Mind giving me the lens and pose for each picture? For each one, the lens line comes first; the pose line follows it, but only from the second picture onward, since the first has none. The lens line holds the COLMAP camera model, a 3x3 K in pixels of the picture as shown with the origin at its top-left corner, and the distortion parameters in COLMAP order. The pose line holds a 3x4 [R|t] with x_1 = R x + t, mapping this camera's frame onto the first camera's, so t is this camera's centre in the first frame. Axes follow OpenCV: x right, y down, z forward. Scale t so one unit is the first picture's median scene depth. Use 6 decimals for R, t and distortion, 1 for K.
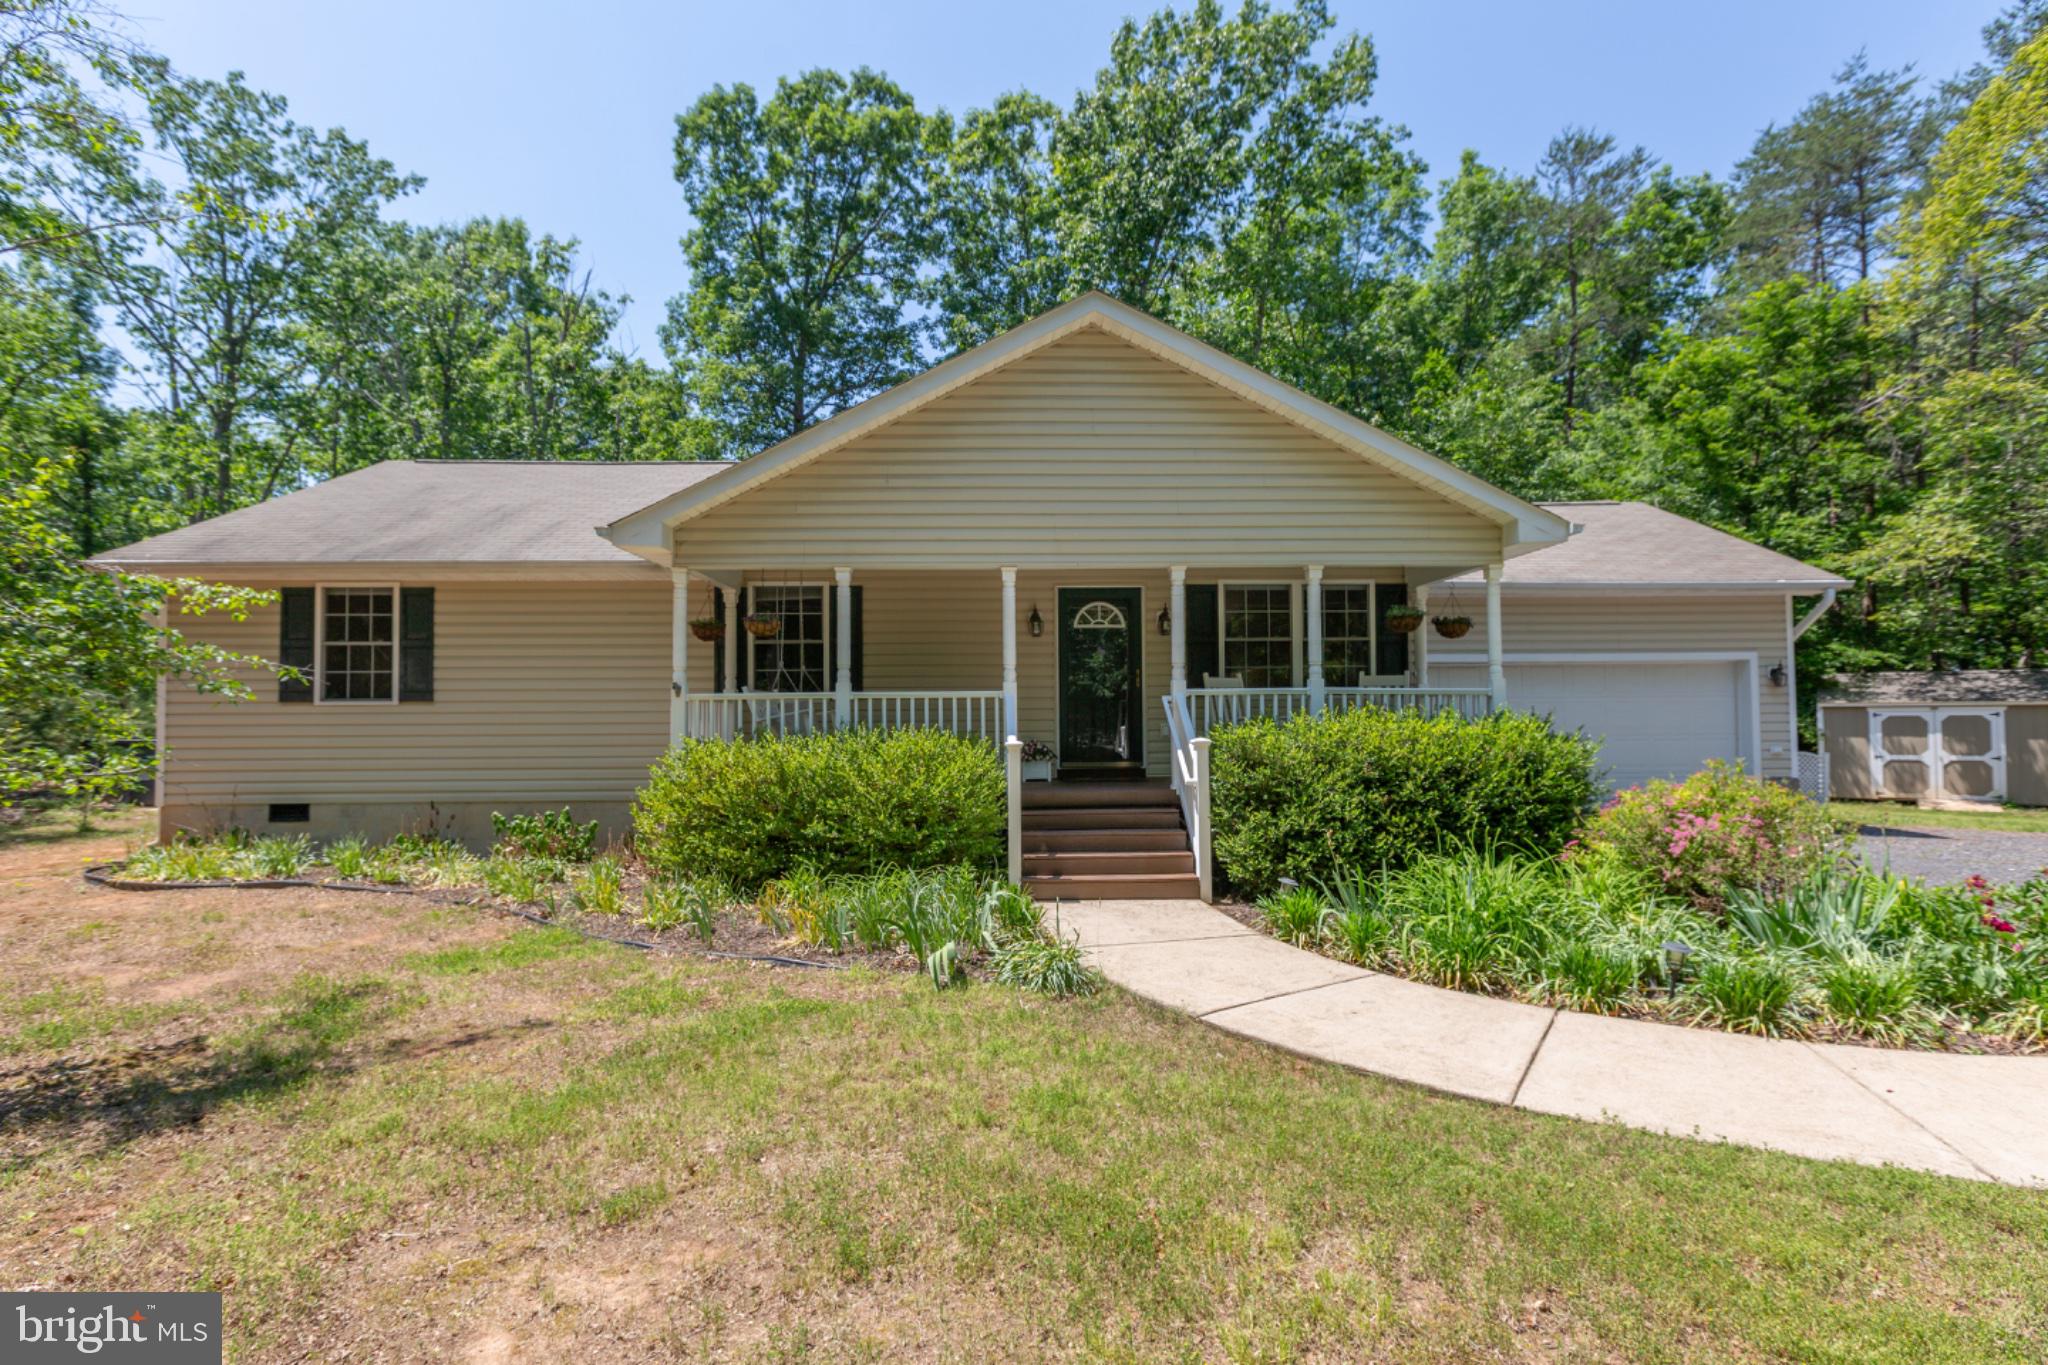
lens RADIAL K [[928.5, 0, 1031.9], [0, 928.5, 668.9], [0, 0, 1]] dist [-0.009226, 0.000586]
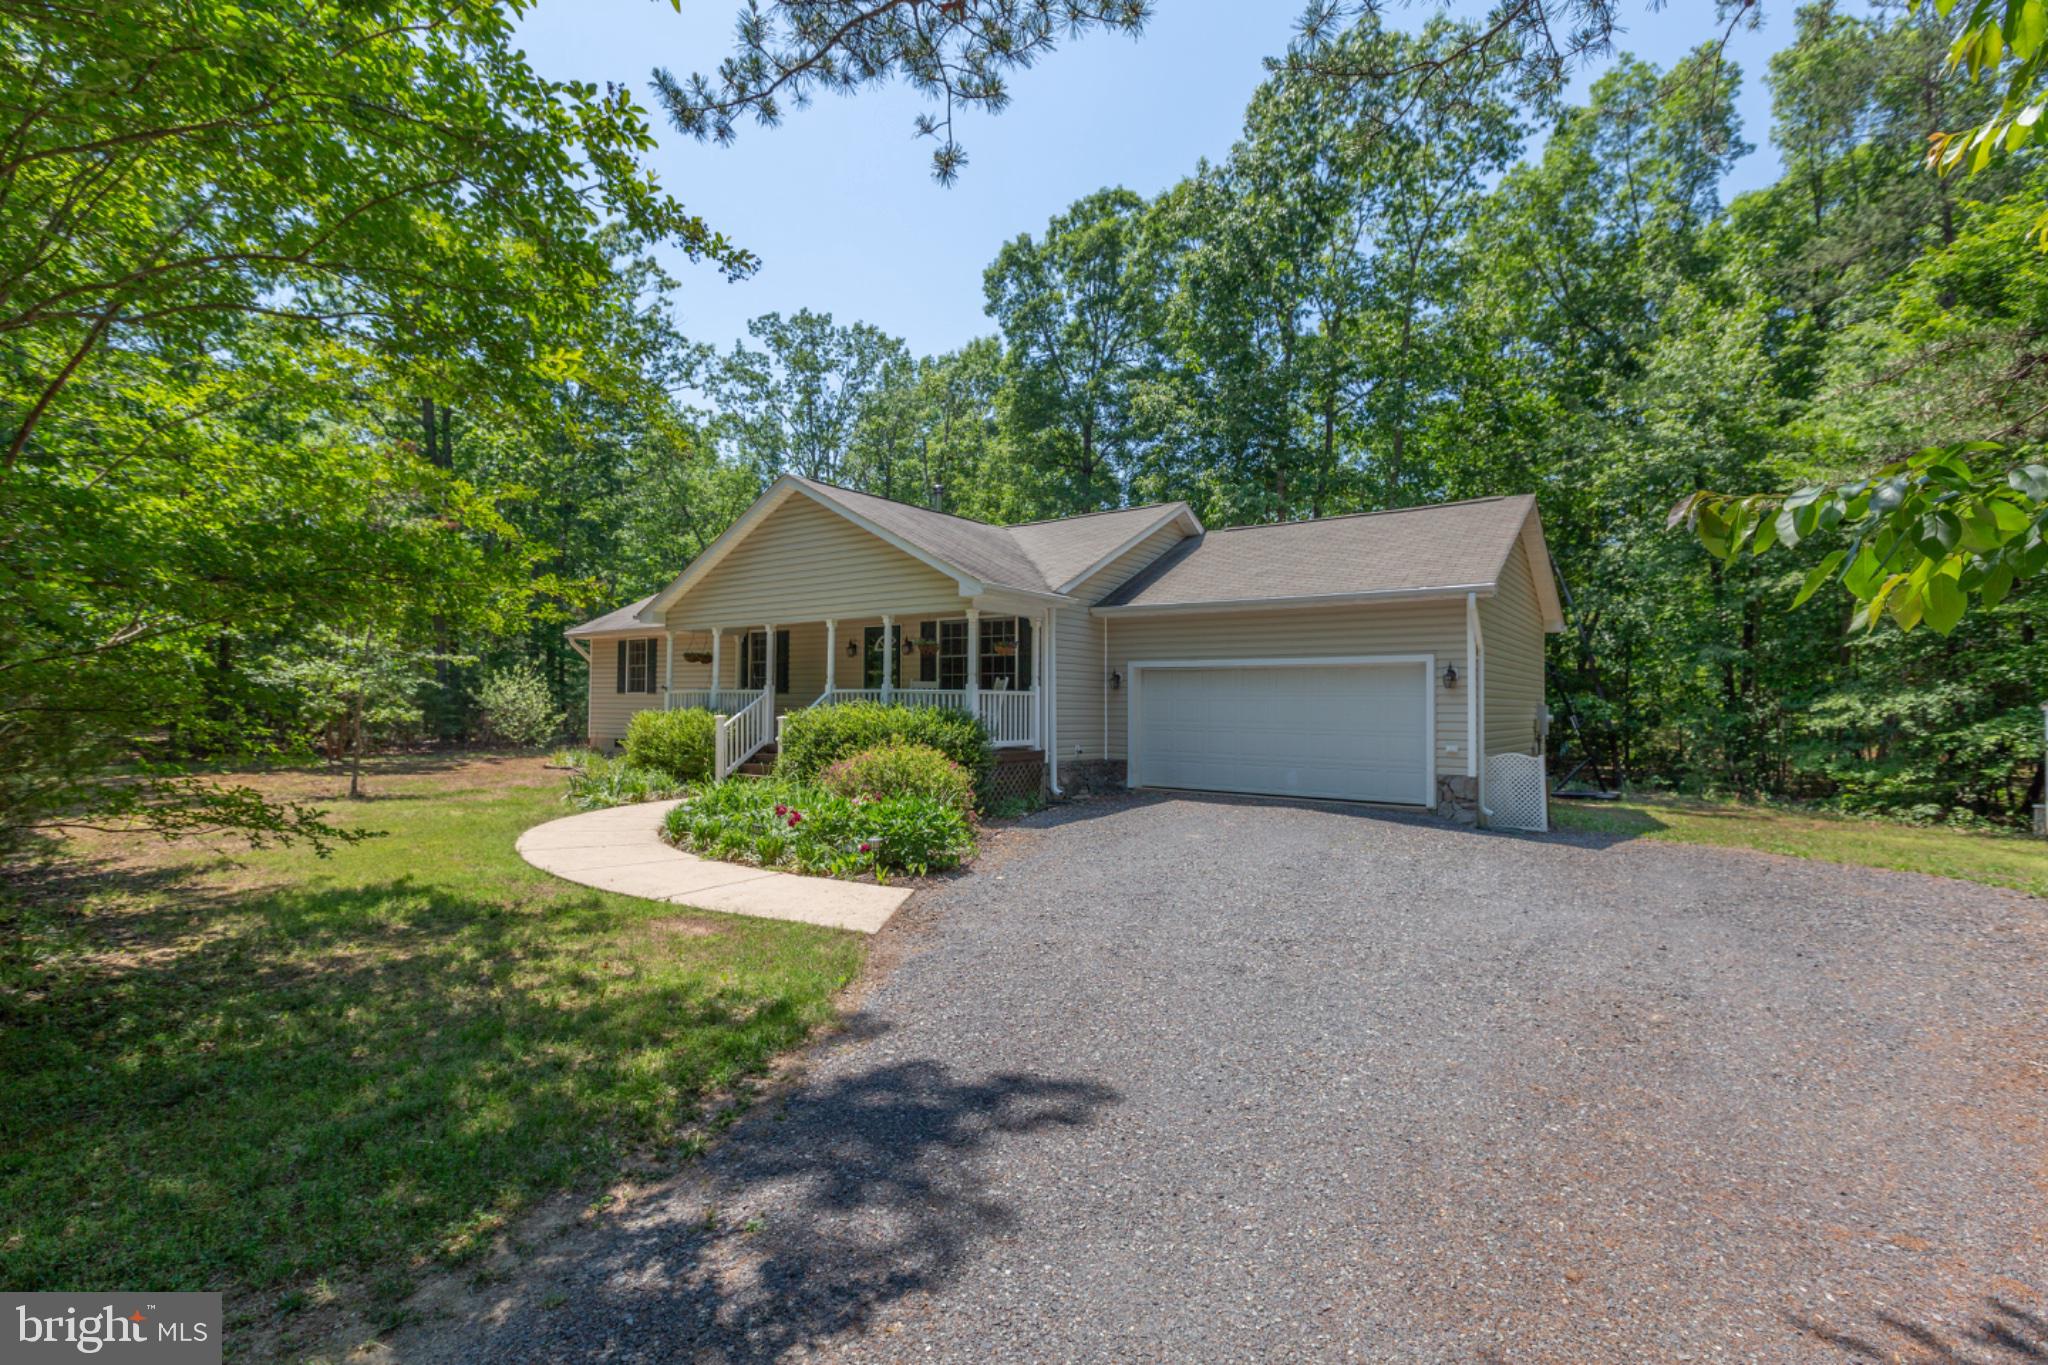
lens RADIAL K [[928.5, 0, 1028.0], [0, 928.5, 678.6], [0, 0, 1]] dist [-0.009226, 0.000586]
pose [[0.777915, -0.002964, -0.628362, 1.361437], [0.012534, 0.999863, 0.010801, -0.009837], [0.628244, -0.016278, 0.777846, -0.122057]]
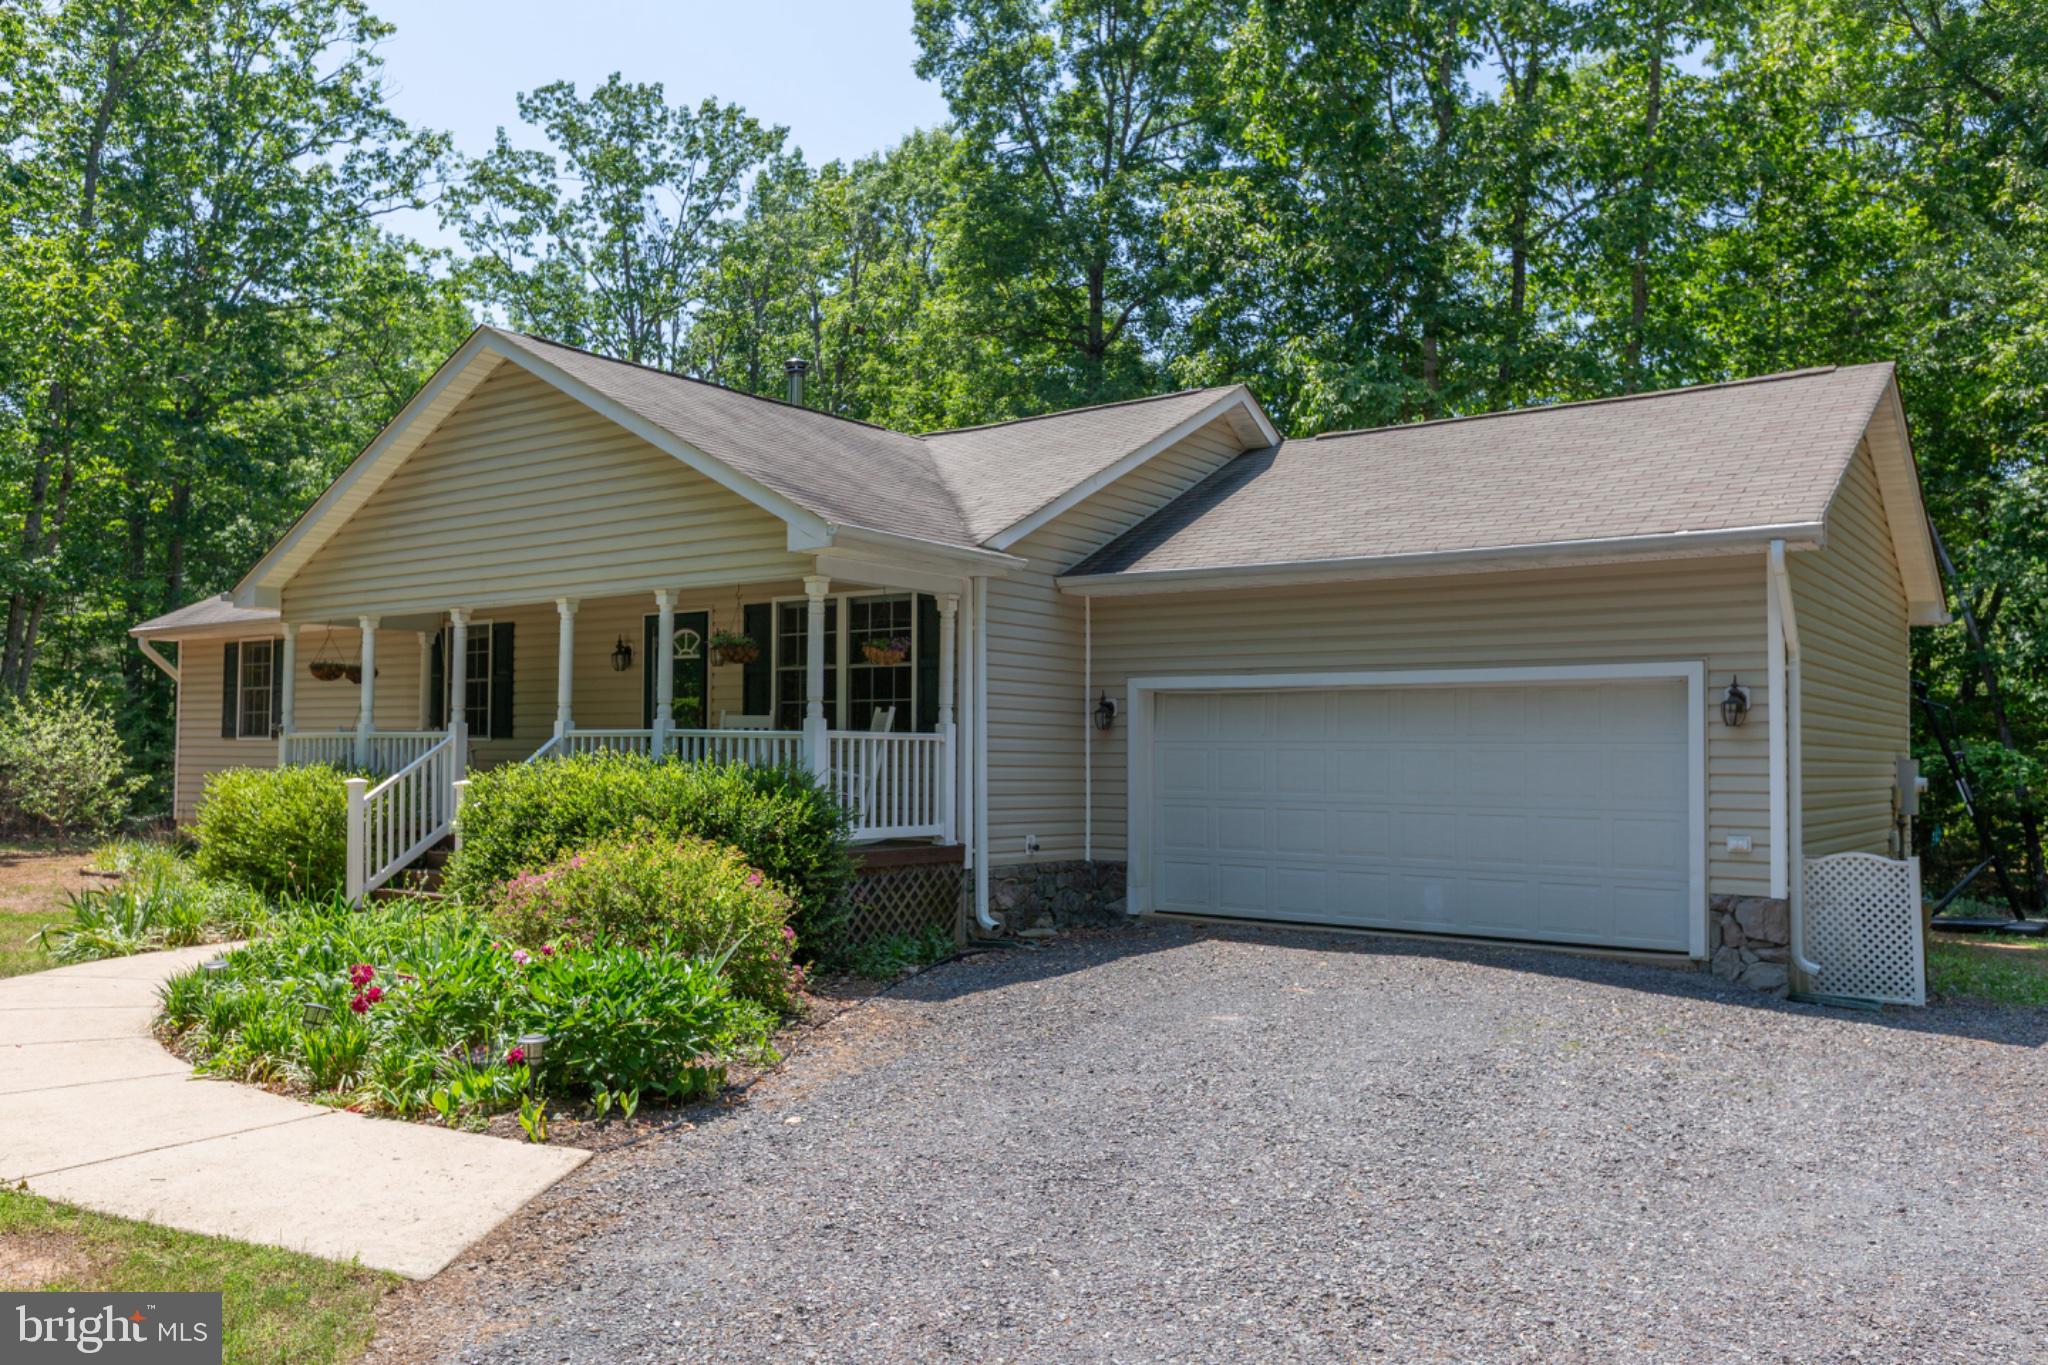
lens RADIAL K [[1545.9, 0, 1026.5], [0, 1545.9, 701.8], [0, 0, 1]] dist [0.008025, -0.020840]
pose [[0.776841, -0.008987, -0.629632, 1.312278], [0.012971, 0.999914, 0.001732, -0.001445], [0.629563, -0.009512, 0.776891, 0.068121]]
